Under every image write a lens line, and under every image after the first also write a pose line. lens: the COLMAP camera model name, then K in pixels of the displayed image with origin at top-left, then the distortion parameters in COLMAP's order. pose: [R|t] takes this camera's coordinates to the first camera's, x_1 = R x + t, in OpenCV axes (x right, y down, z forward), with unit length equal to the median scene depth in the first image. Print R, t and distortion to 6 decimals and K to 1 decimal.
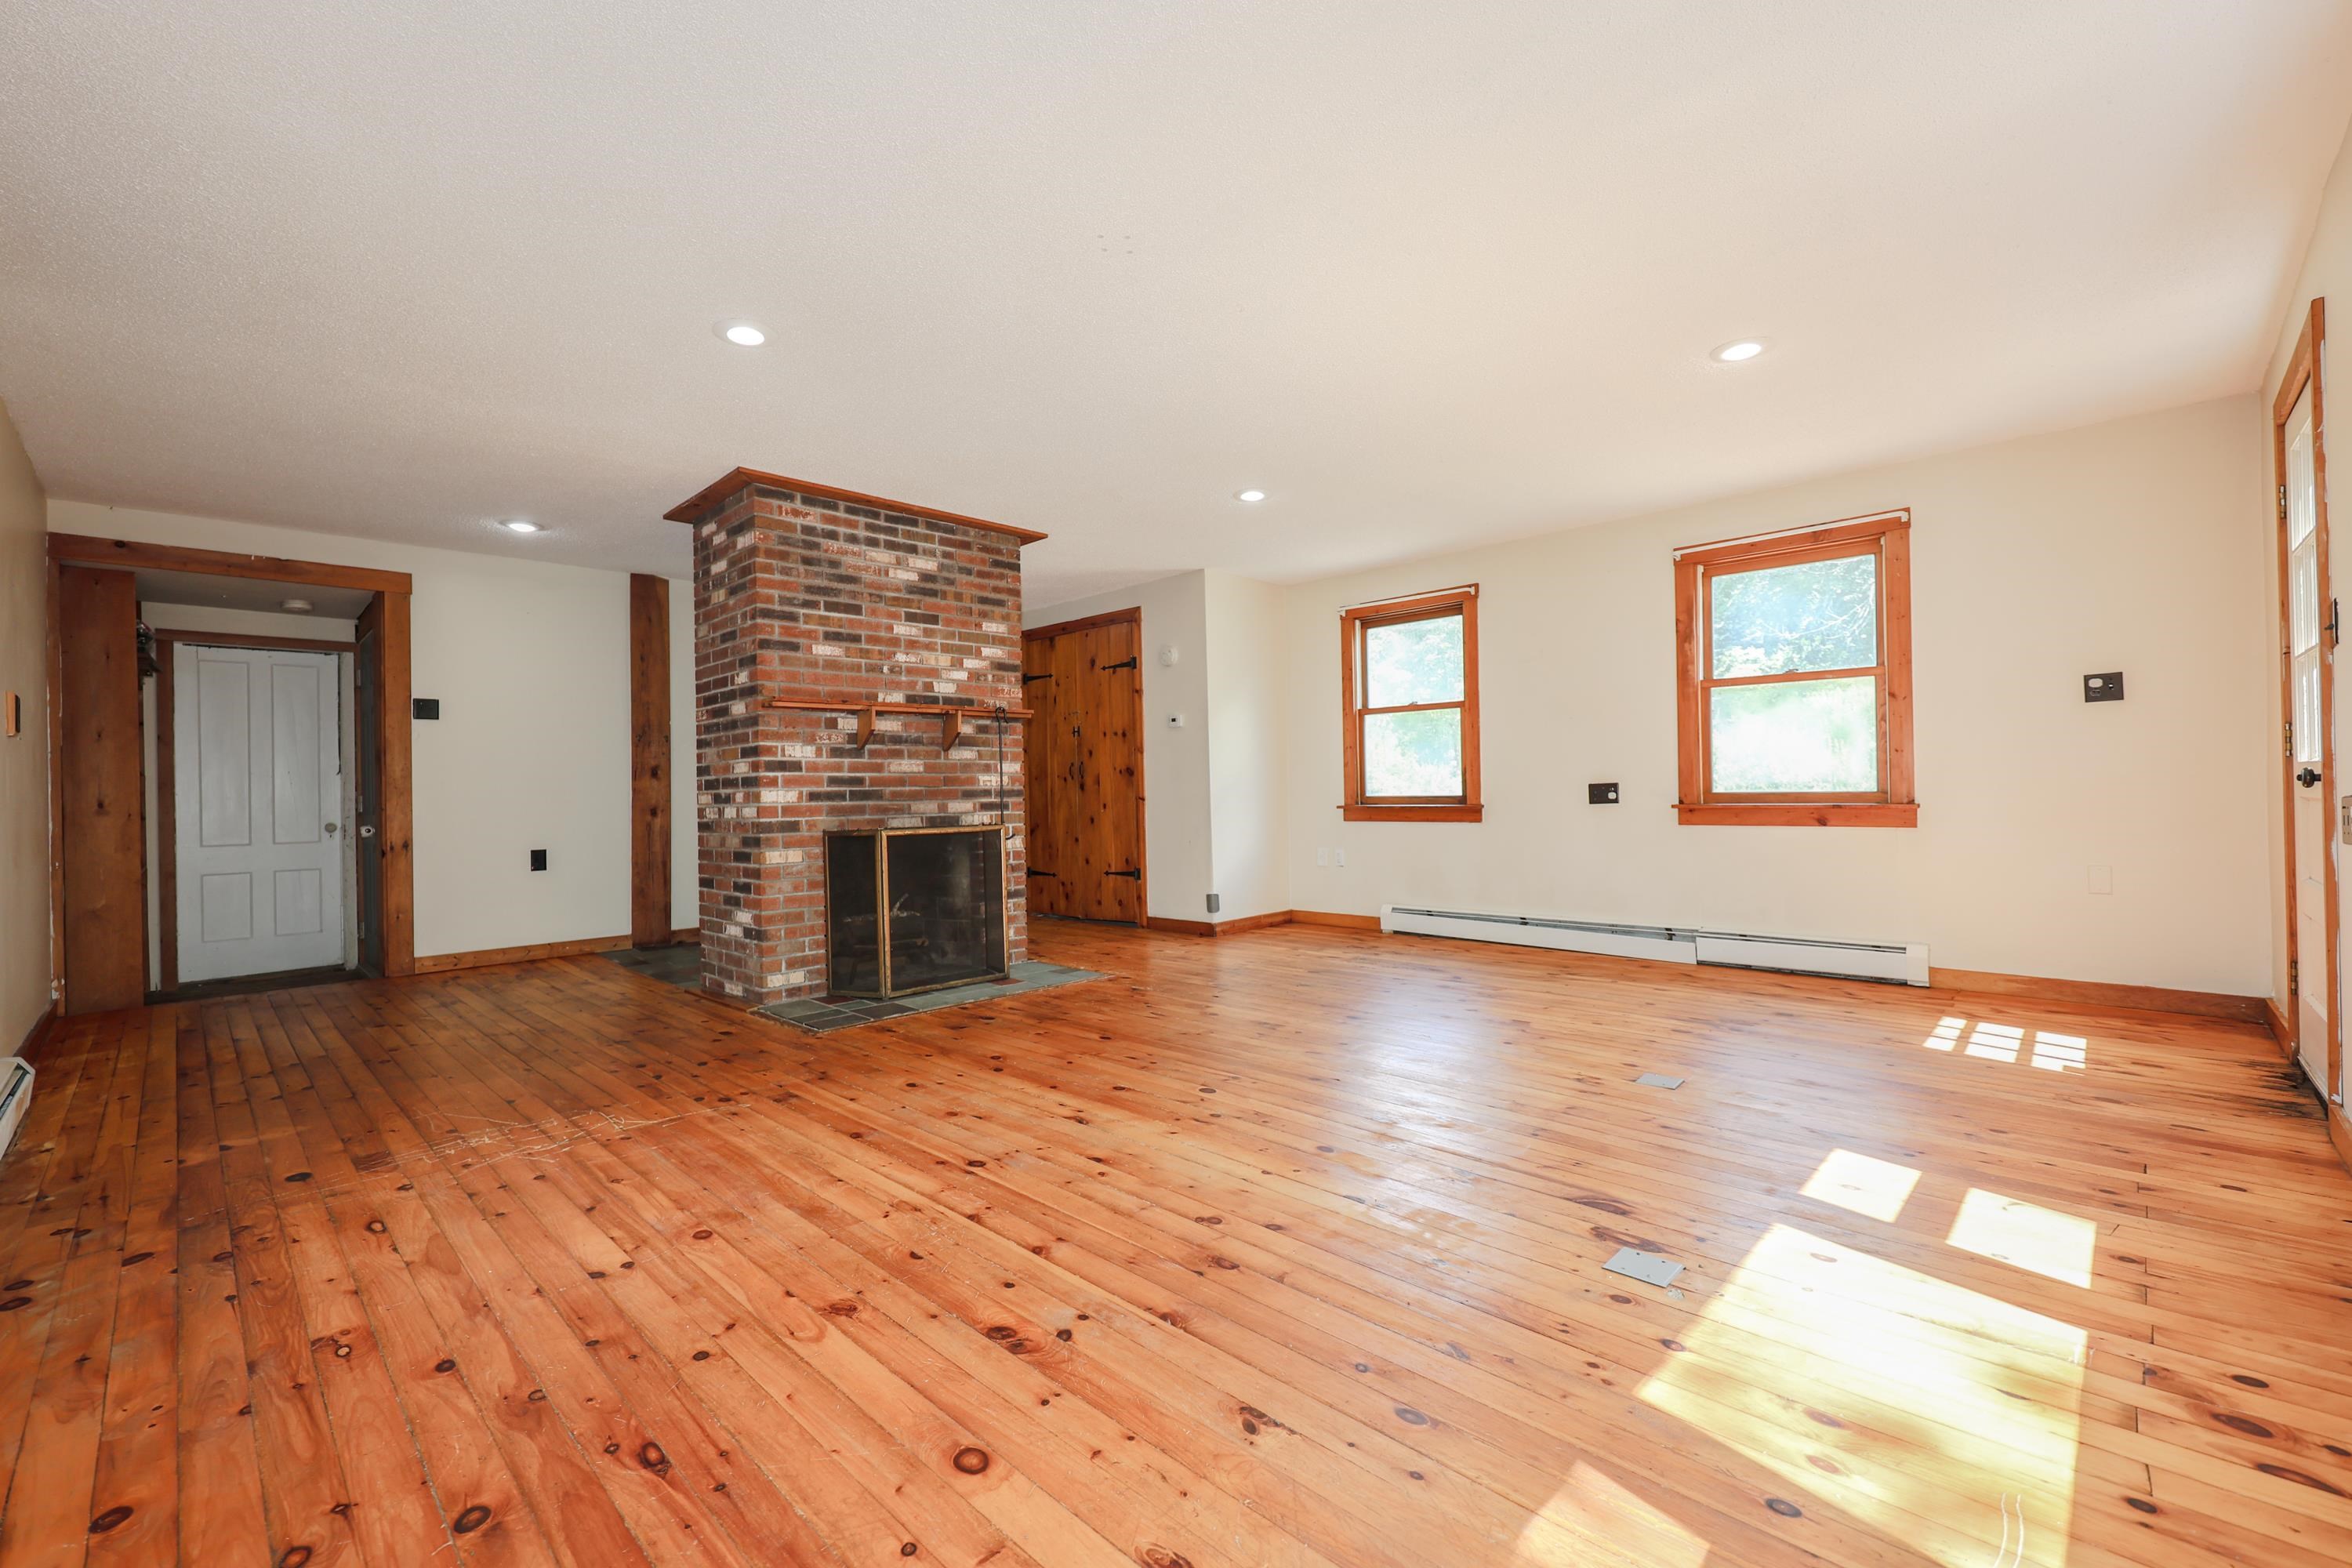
lens RADIAL K [[987.1, 0, 1179.7], [0, 987.1, 790.4], [0, 0, 1]] dist [-0.001393, -0.000093]
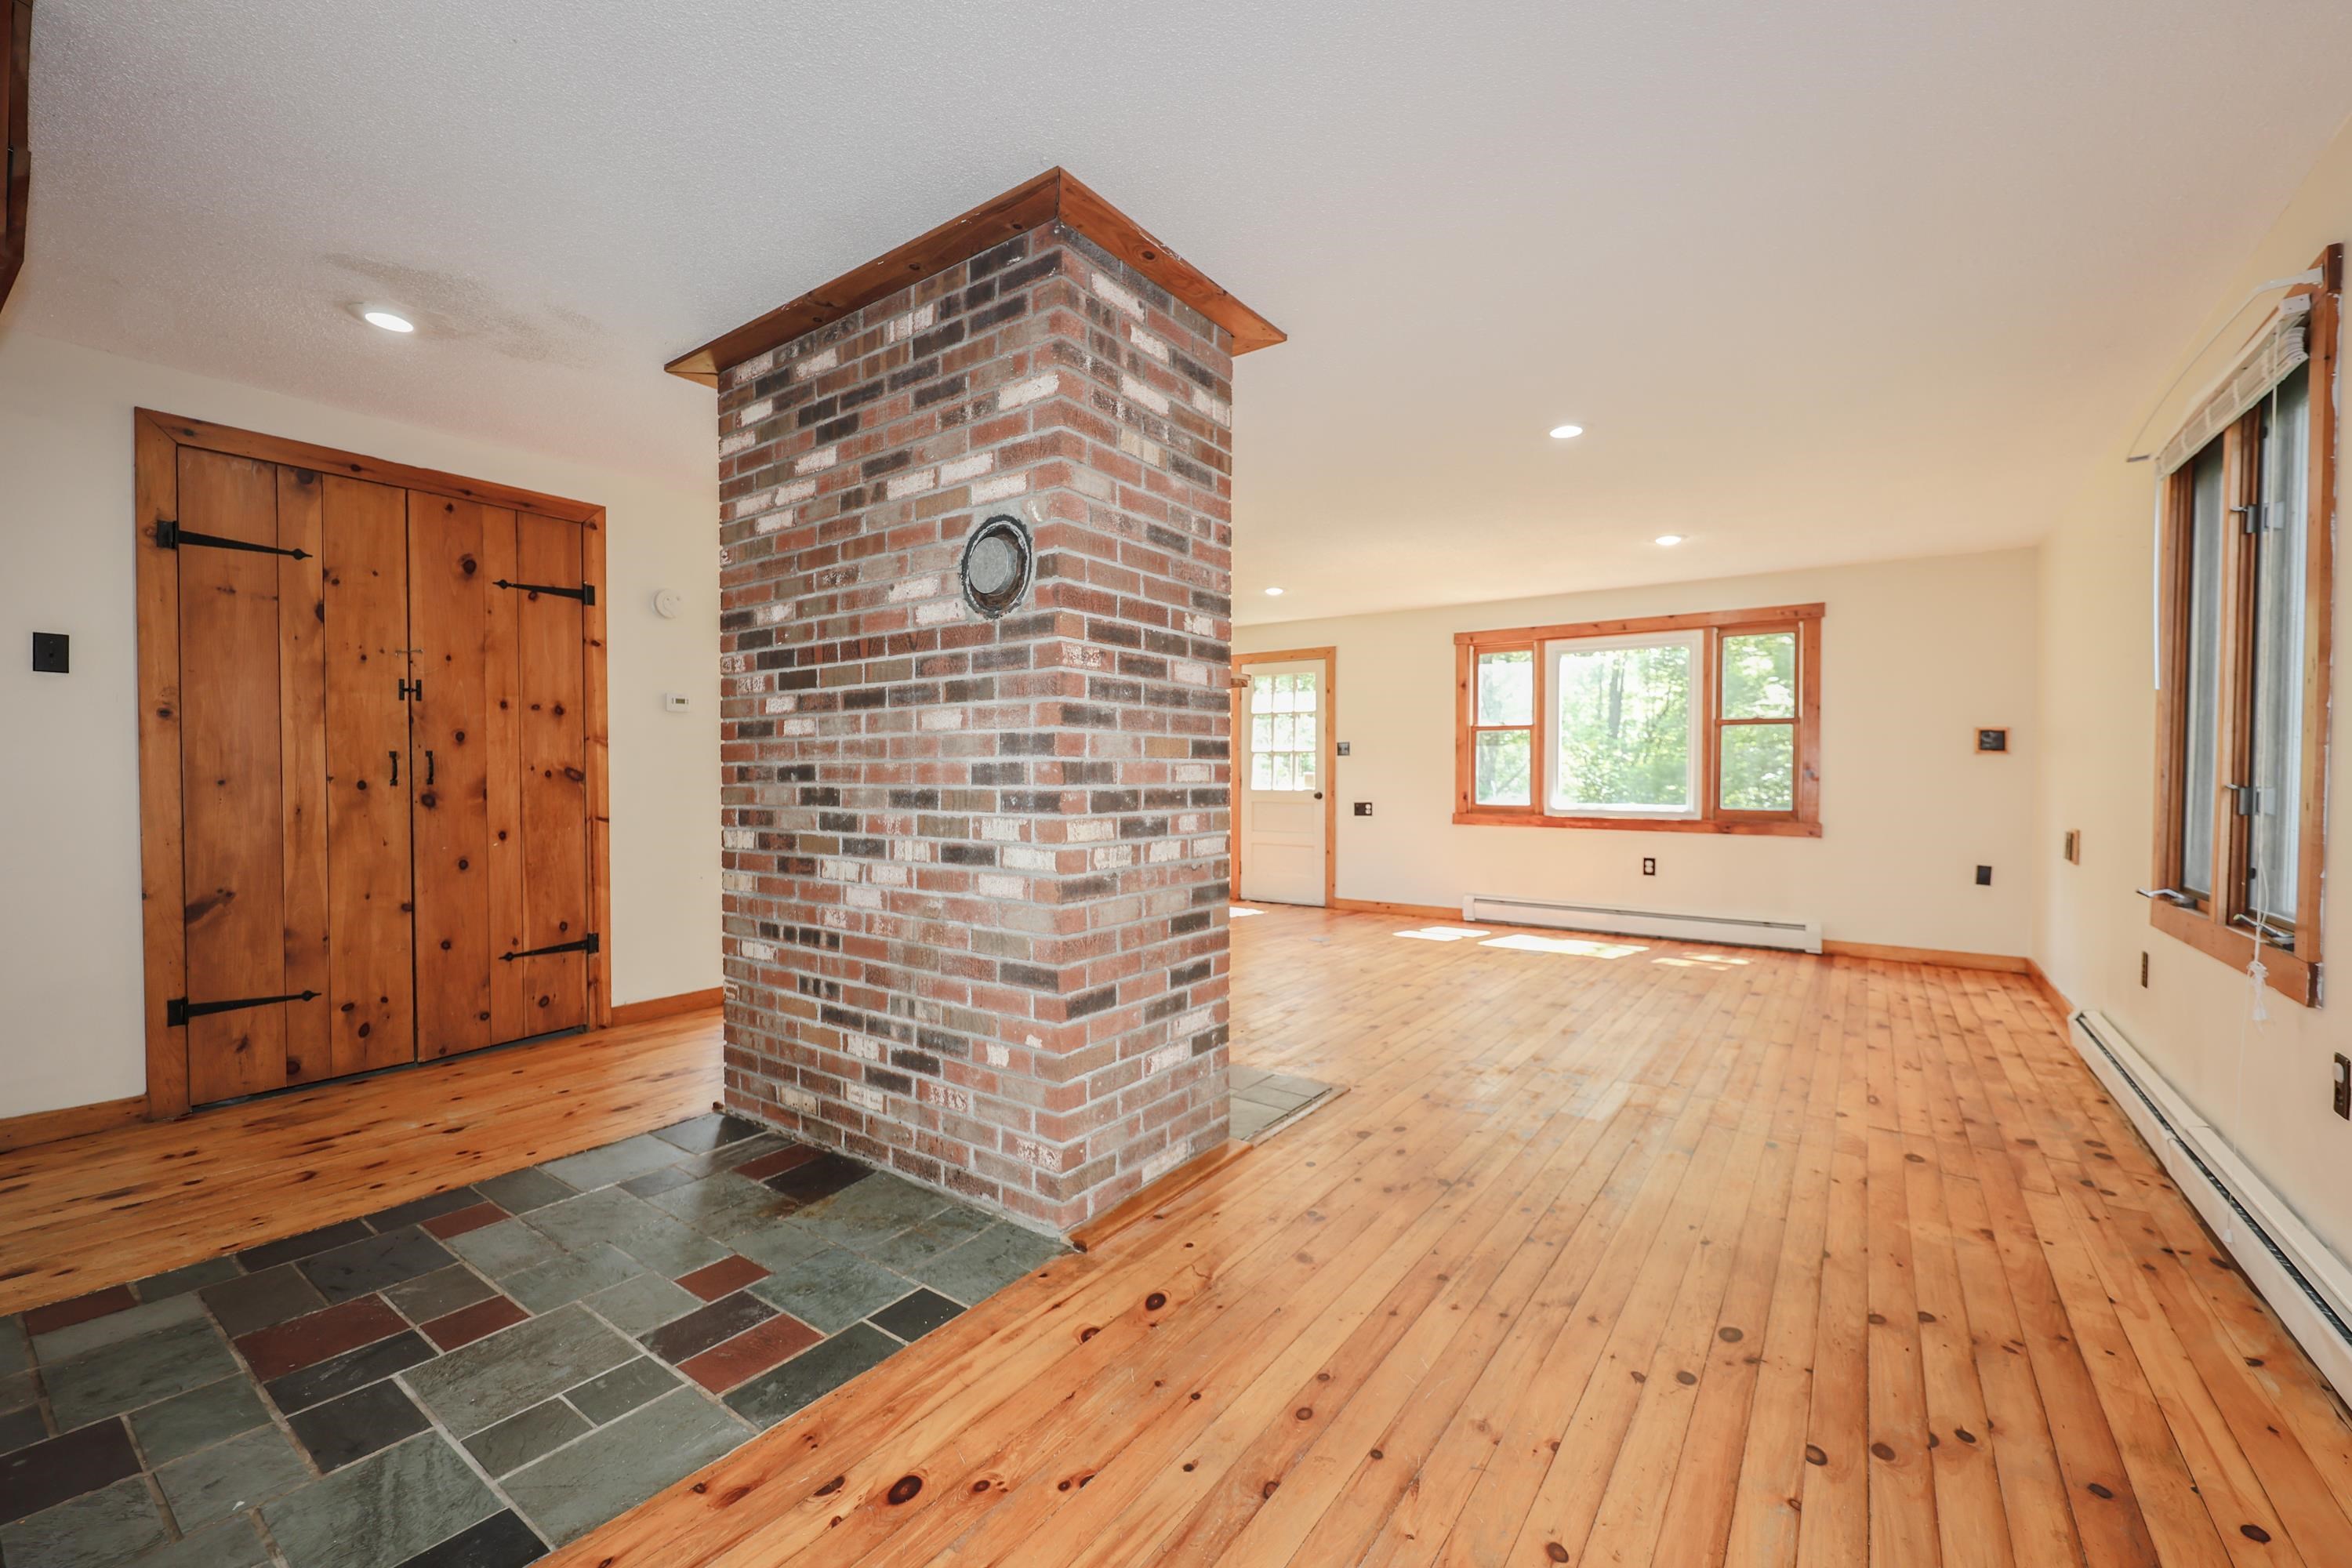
lens RADIAL K [[963.9, 0, 1168.3], [0, 963.9, 780.0], [0, 0, 1]] dist [-0.001687, -0.000383]
pose [[-0.149825, 0.015663, 0.988588, -0.989127], [0.000167, 0.999875, -0.015816, -0.009257], [-0.988713, -0.002204, -0.149809, 1.068463]]
